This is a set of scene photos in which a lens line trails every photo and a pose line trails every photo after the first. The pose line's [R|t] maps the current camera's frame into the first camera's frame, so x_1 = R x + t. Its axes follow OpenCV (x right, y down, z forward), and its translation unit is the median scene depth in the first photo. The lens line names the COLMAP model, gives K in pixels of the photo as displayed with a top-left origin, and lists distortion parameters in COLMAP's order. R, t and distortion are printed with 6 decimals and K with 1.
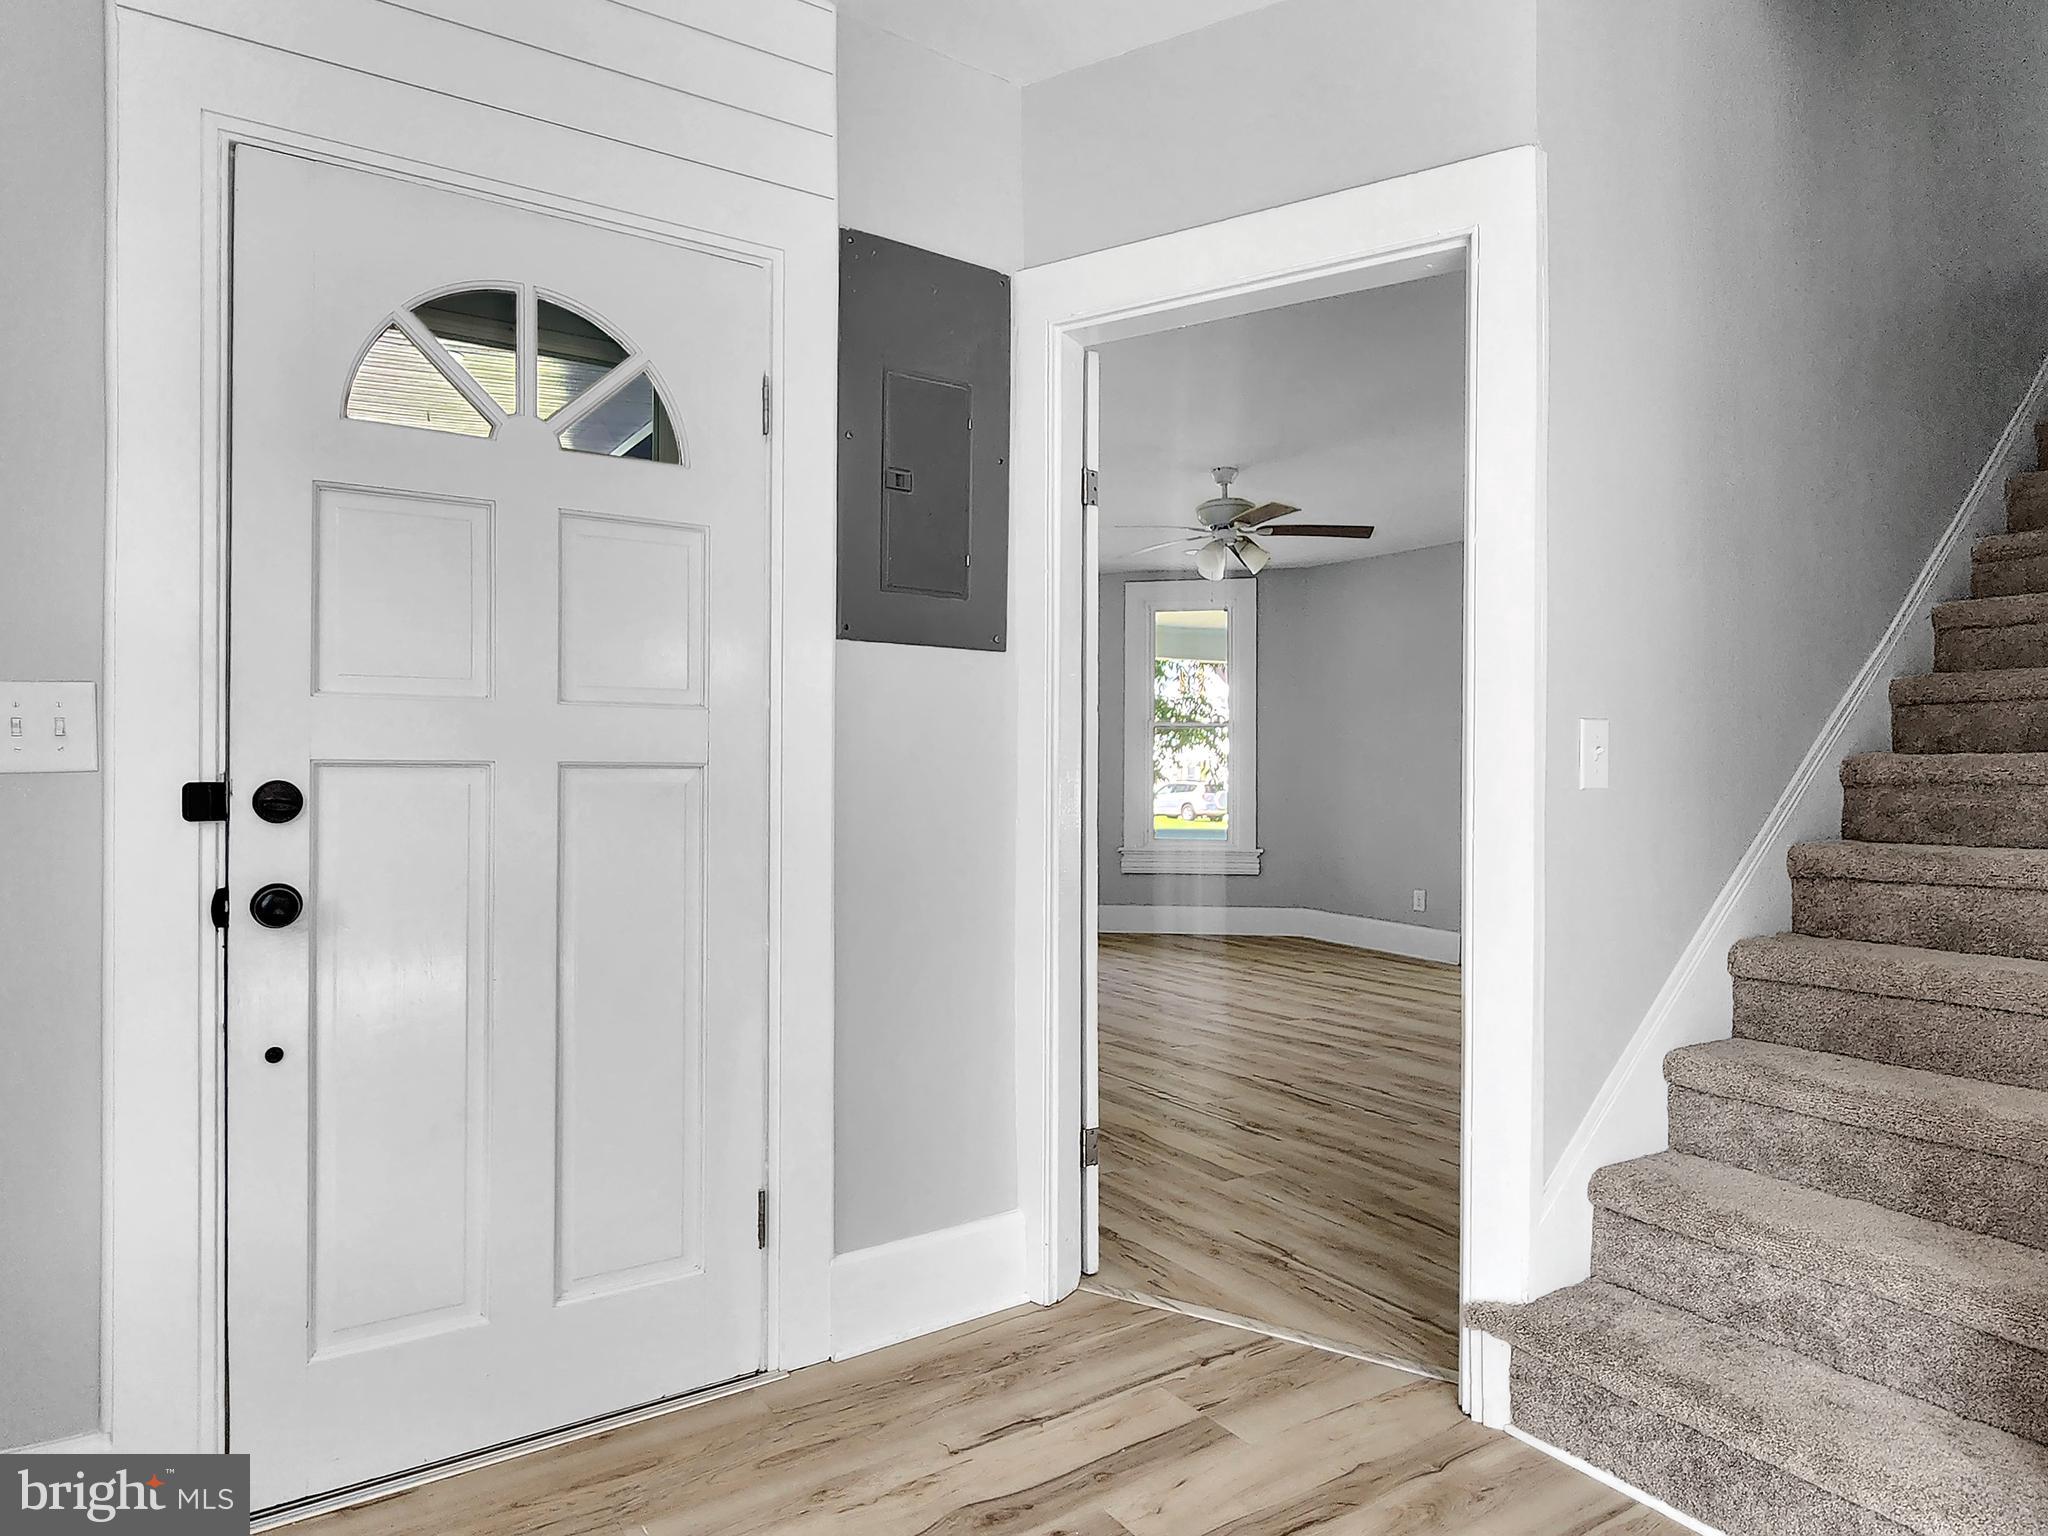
lens RADIAL K [[1242.3, 0, 1003.3], [0, 1242.3, 759.8], [0, 0, 1]] dist [0.008627, 0.000721]
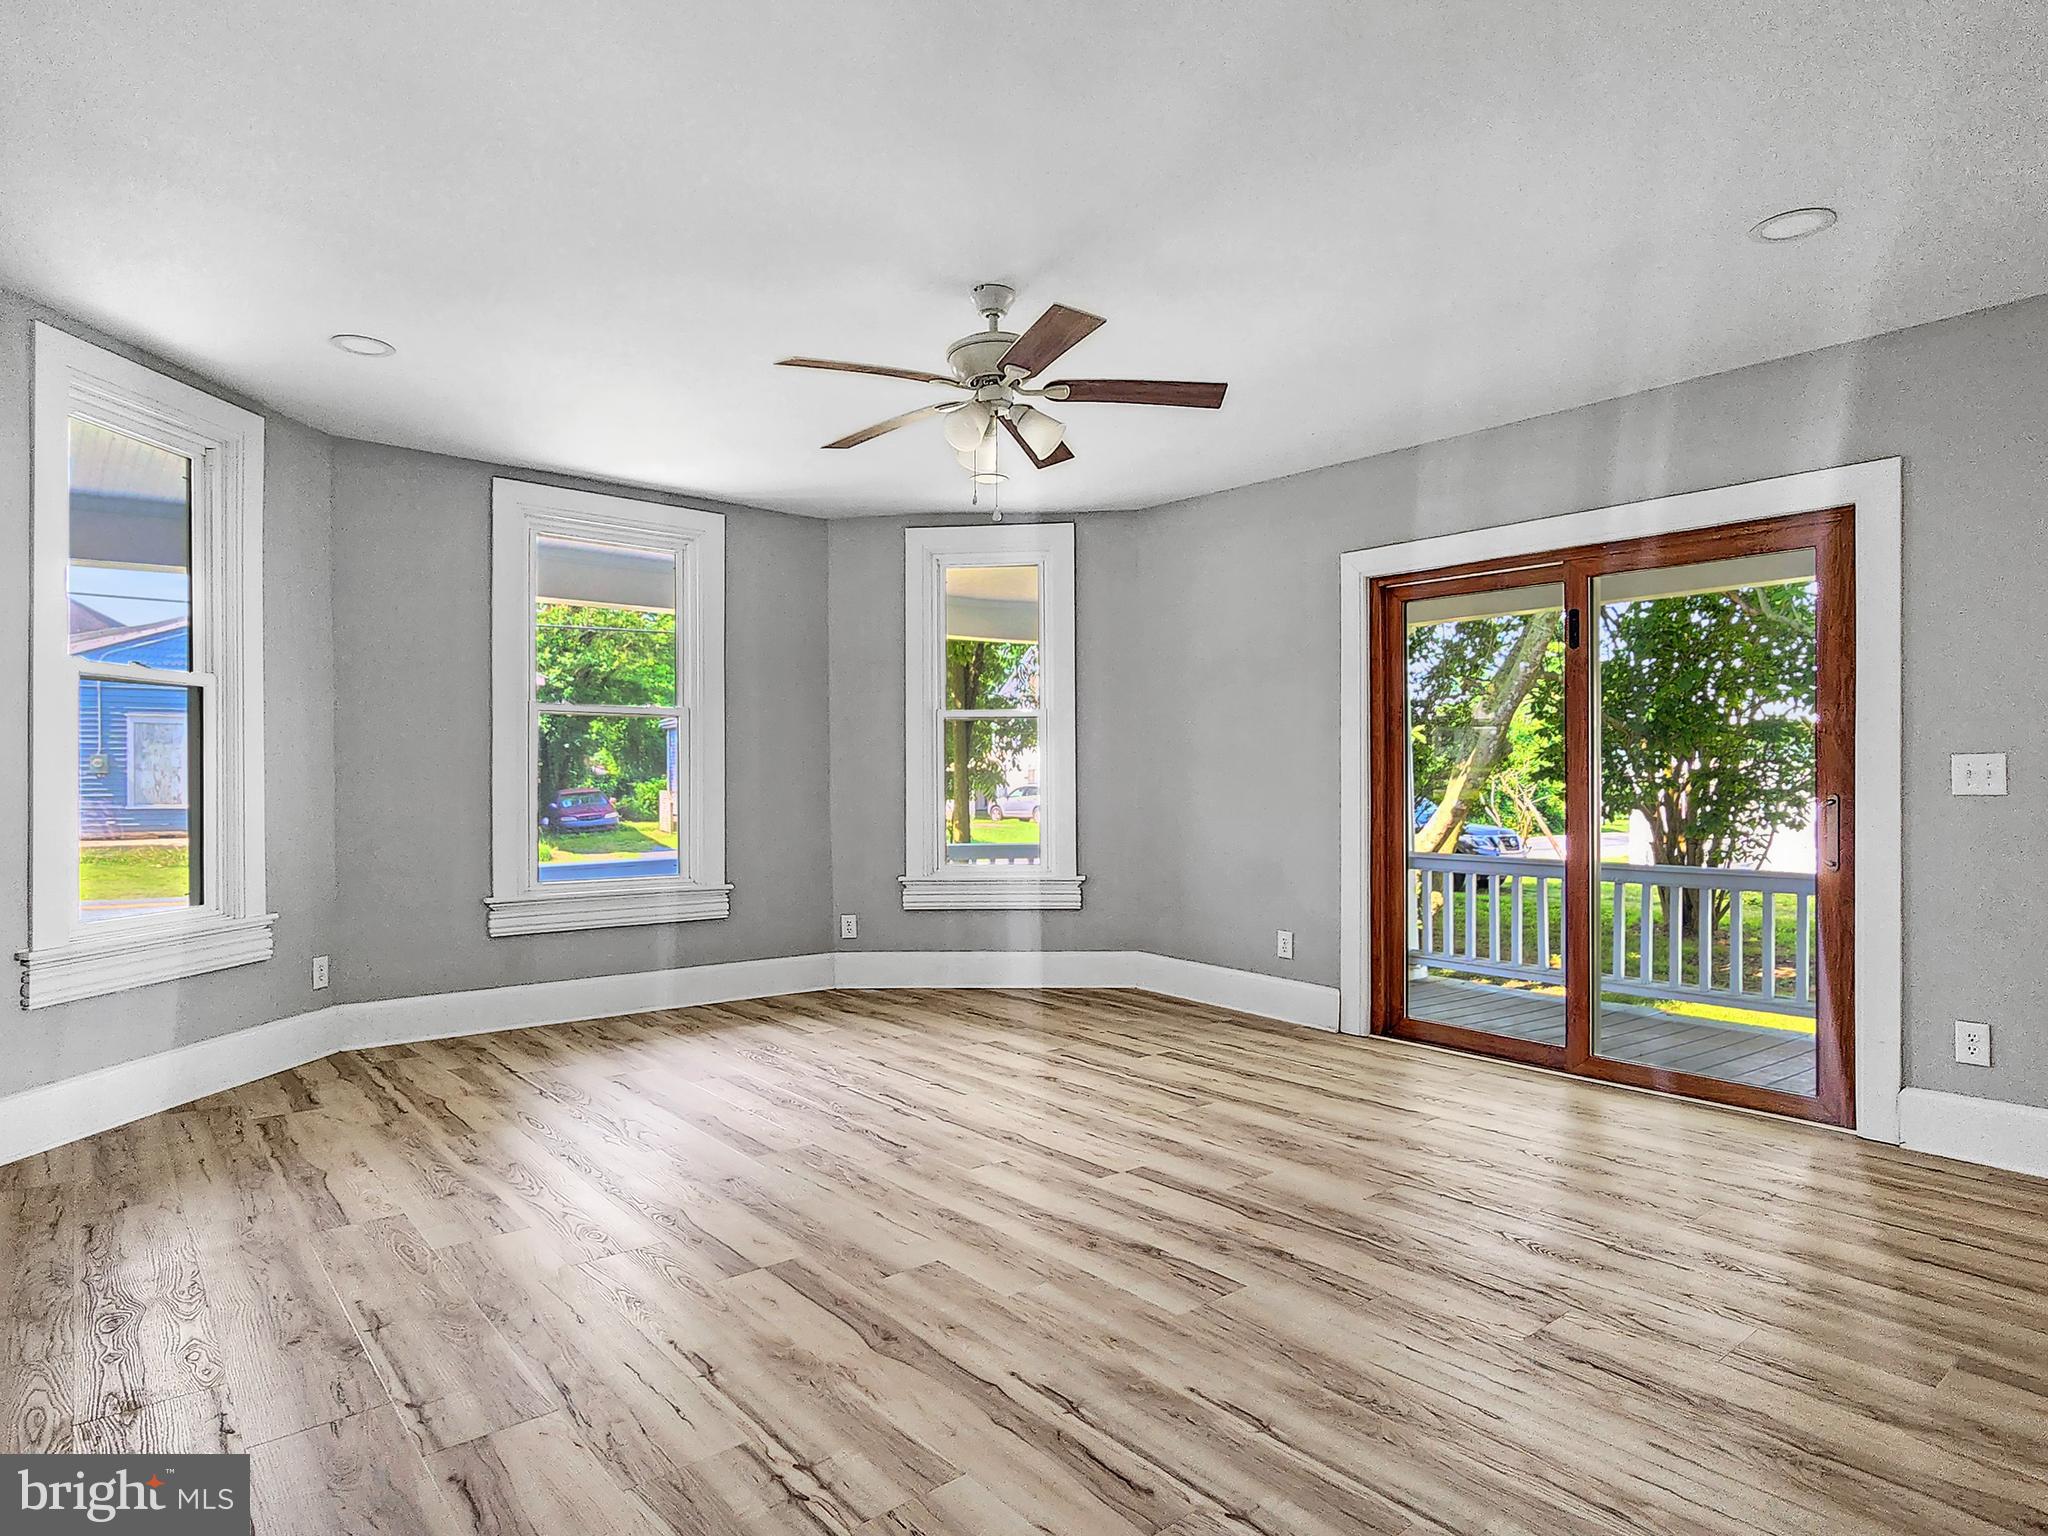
lens RADIAL K [[1144.0, 0, 1018.7], [0, 1144.0, 773.0], [0, 0, 1]] dist [0.005855, 0.002017]
pose [[0.993103, -0.008275, 0.116956, 0.093389], [0.007325, 0.999937, 0.008558, 0.001691], [-0.117020, -0.007643, 0.993100, 0.329018]]
